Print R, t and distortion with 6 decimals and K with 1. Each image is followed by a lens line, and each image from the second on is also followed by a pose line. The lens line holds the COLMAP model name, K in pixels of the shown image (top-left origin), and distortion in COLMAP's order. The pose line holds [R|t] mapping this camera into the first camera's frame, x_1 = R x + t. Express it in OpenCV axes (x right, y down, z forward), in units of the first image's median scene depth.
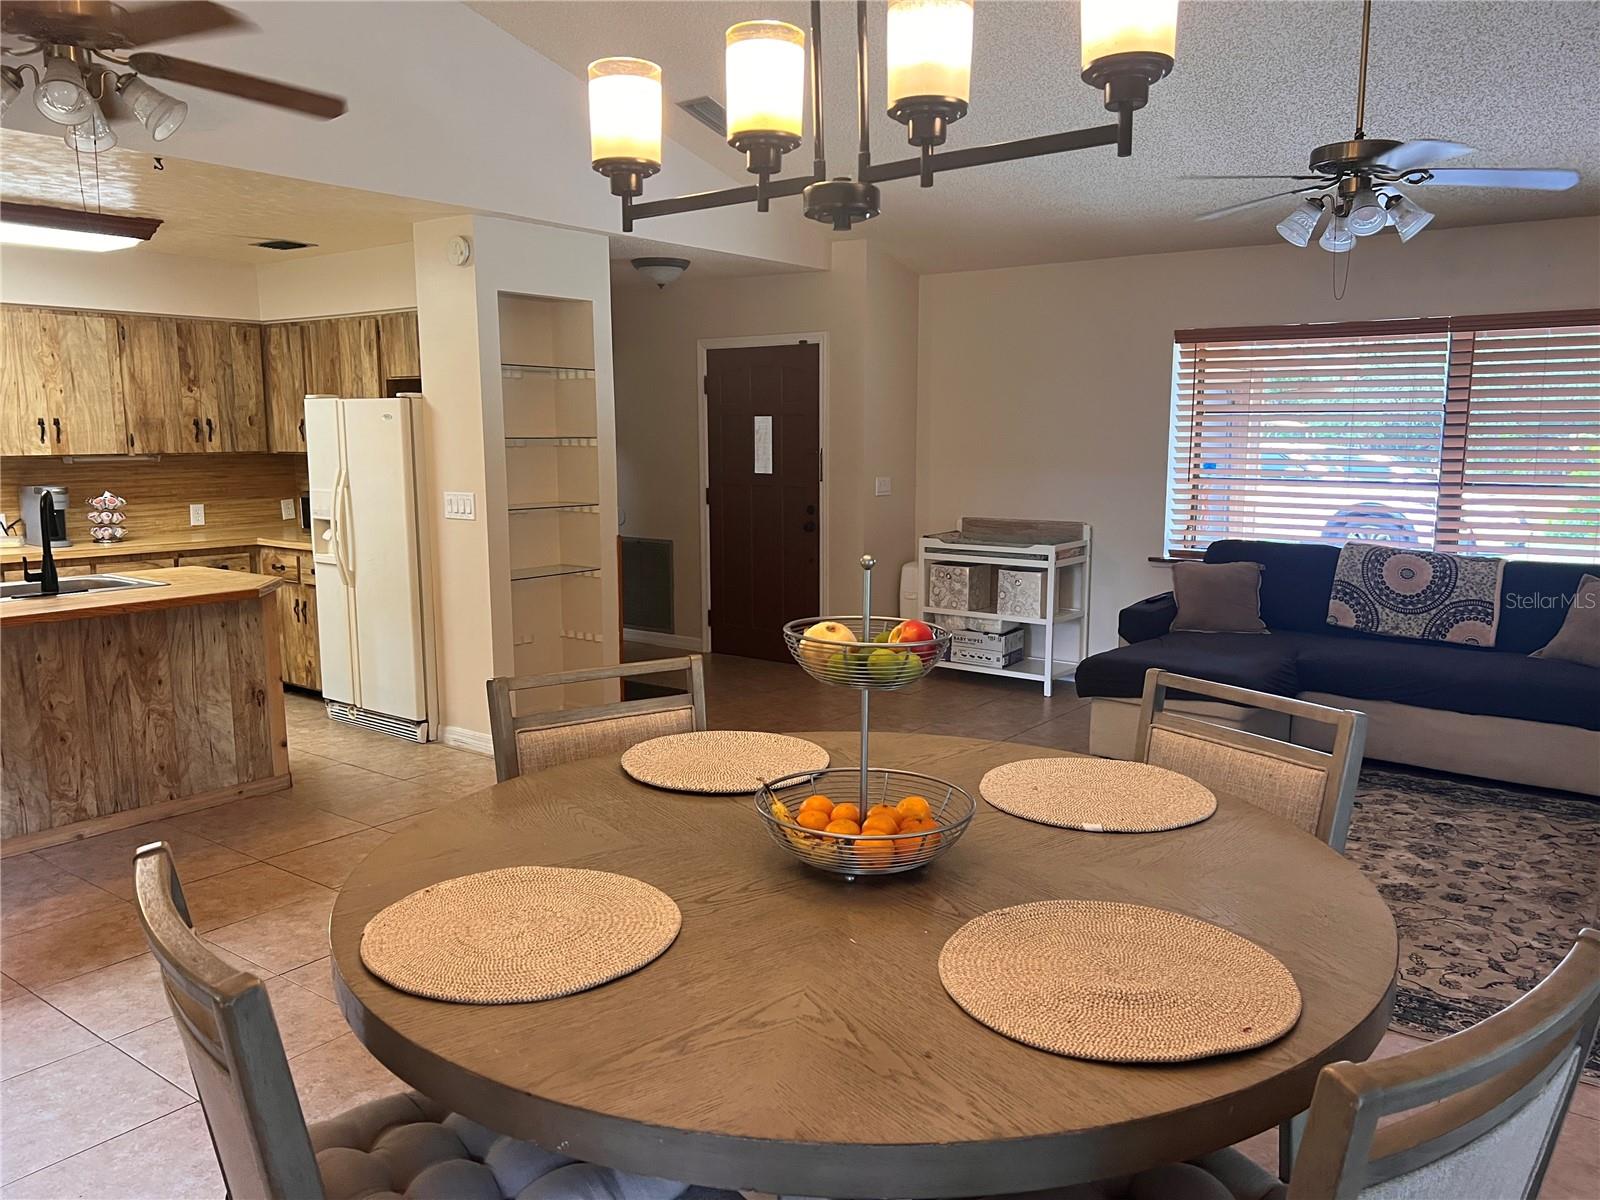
lens RADIAL K [[1198.5, 0, 794.2], [0, 1198.5, 609.7], [0, 0, 1]] dist [0.062526, -0.078416]
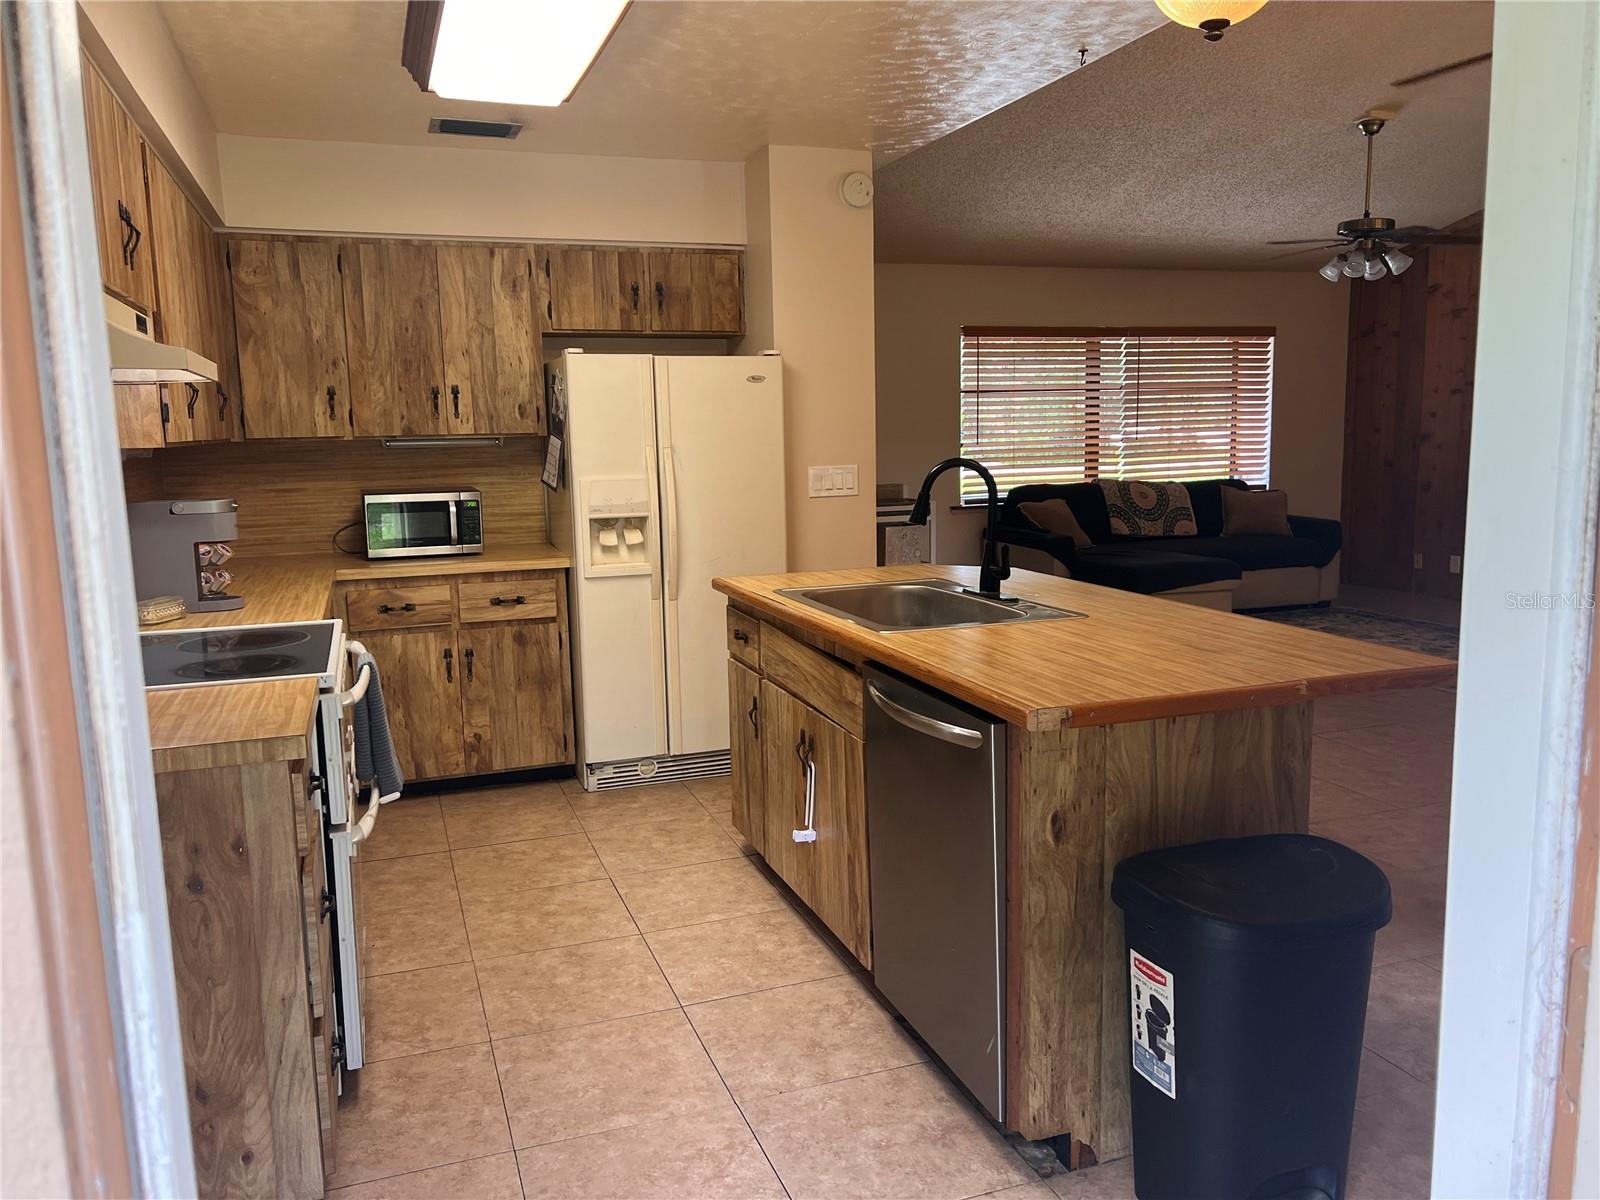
lens RADIAL K [[1201.1, 0, 800.0], [0, 1201.1, 600.0], [0, 0, 1]] dist [0.010949, 0.003366]
pose [[0.542971, -0.132100, 0.829296, -0.993894], [0.146673, 0.987288, 0.061234, -0.055794], [-0.826843, 0.088387, 0.555444, 0.529805]]
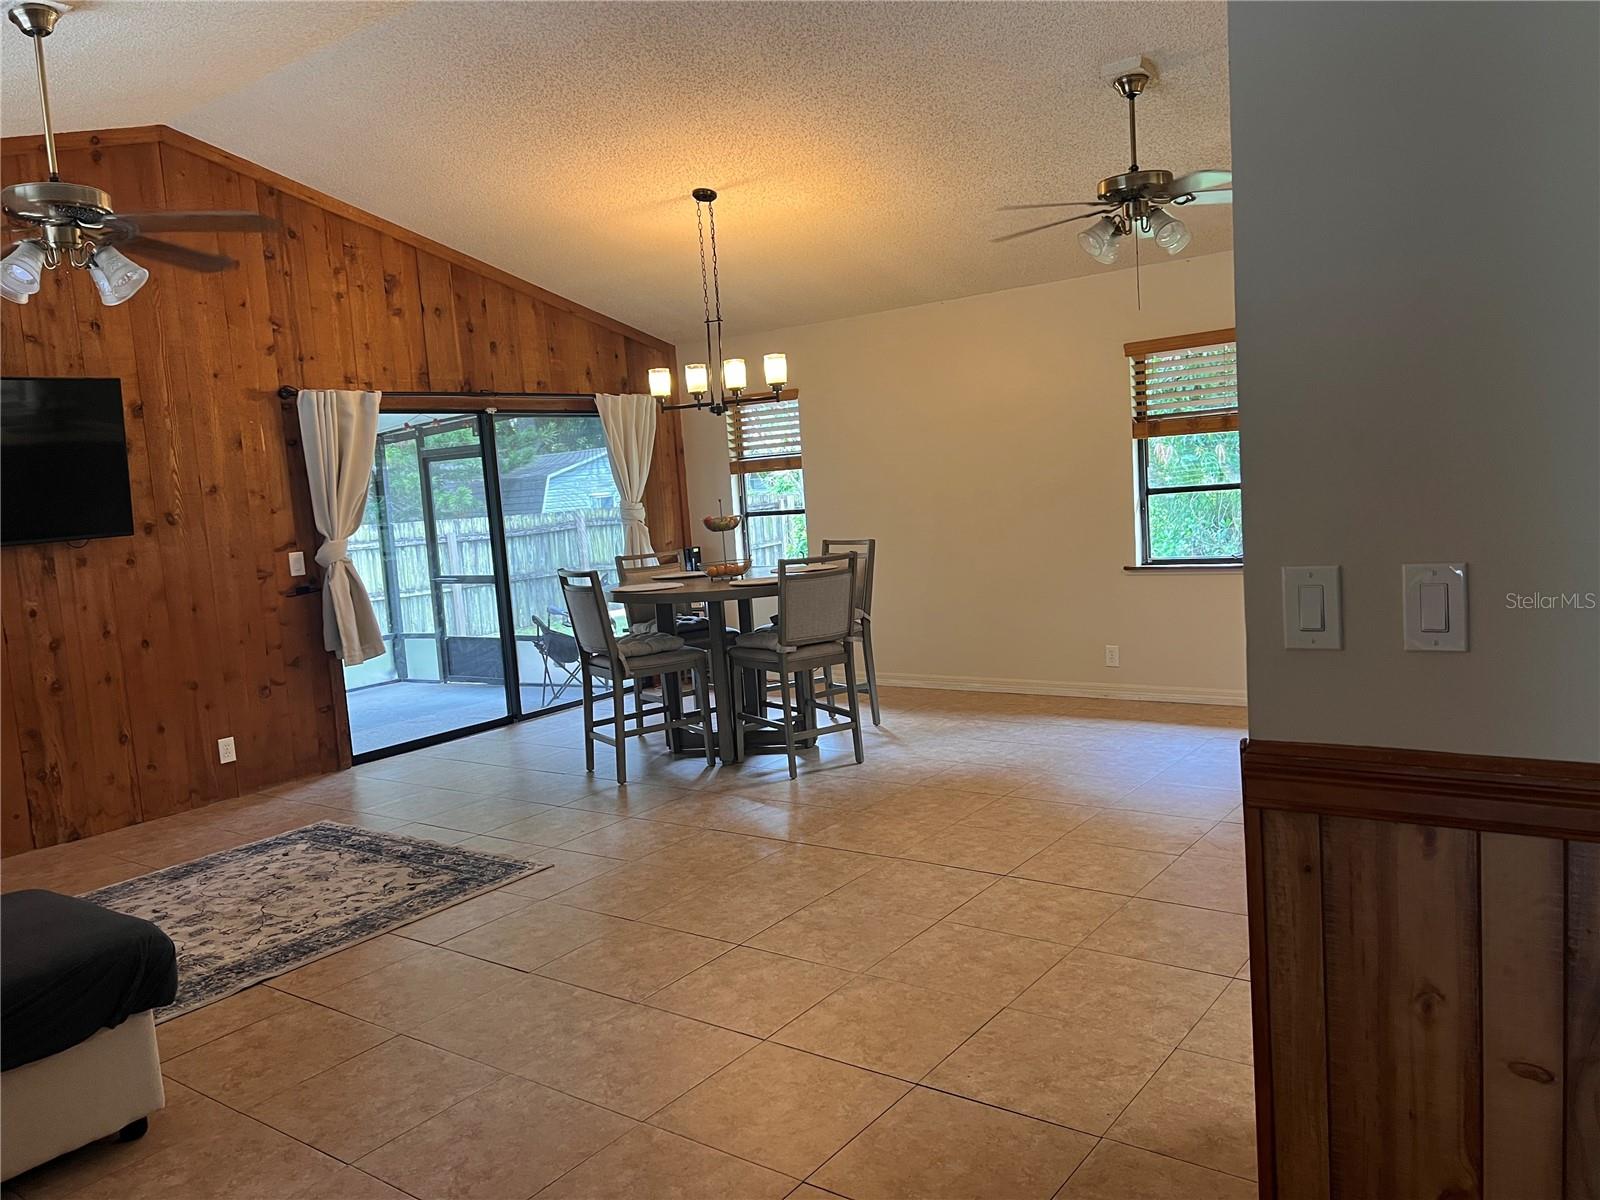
lens RADIAL K [[1193.9, 0, 793.4], [0, 1193.9, 609.0], [0, 0, 1]] dist [0.085844, -0.108950]
pose [[-0.997004, 0.077346, 0.000592, -0.044517], [0.074867, 0.963073, 0.258623, -0.194013], [0.019433, 0.257893, -0.965978, 1.371517]]
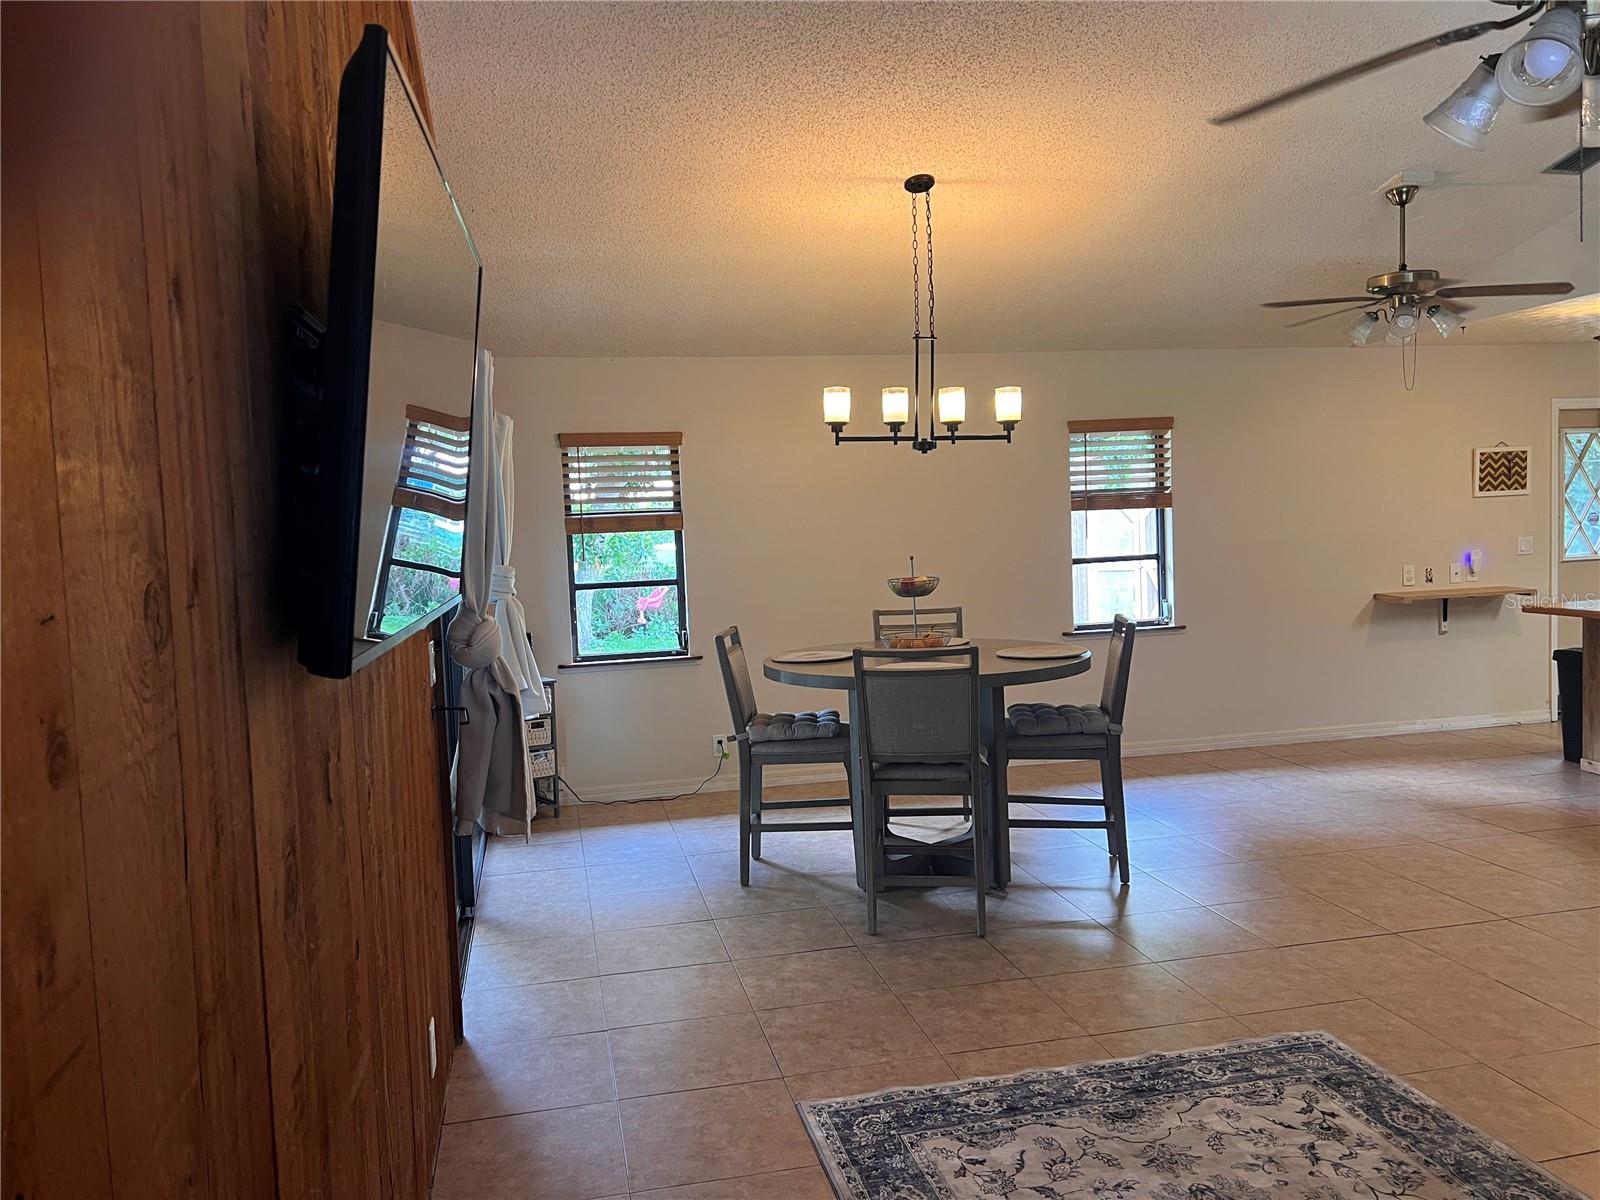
lens RADIAL K [[1201.1, 0, 800.0], [0, 1201.1, 600.0], [0, 0, 1]] dist [0.010949, 0.003366]
pose [[-0.651254, 0.082143, -0.754401, 0.736891], [-0.070298, 0.983319, 0.167755, -0.122248], [0.755596, 0.162284, -0.634616, 0.777087]]
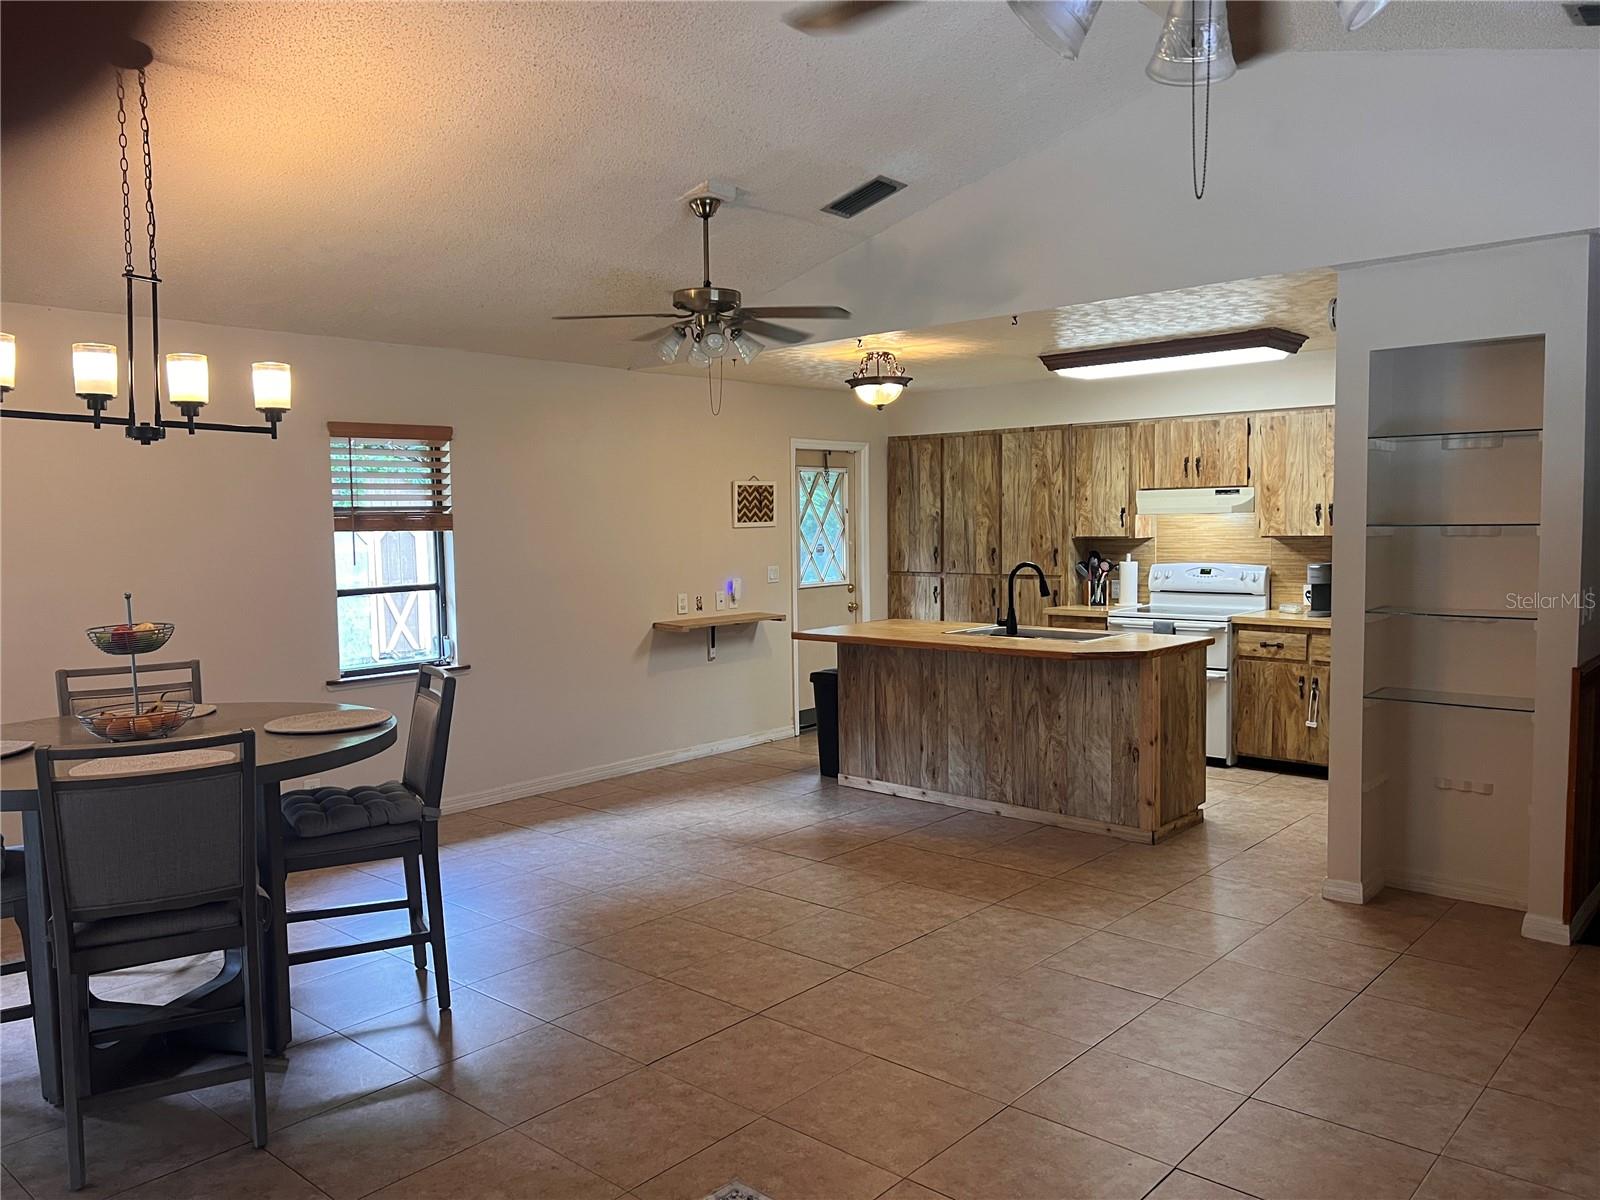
lens RADIAL K [[1193.9, 0, 793.4], [0, 1193.9, 609.0], [0, 0, 1]] dist [0.085844, -0.108950]
pose [[-0.084066, 0.081049, -0.993159, 0.596729], [-0.133660, 0.986762, 0.091841, -0.105430], [0.987455, 0.140466, -0.072120, 0.653581]]
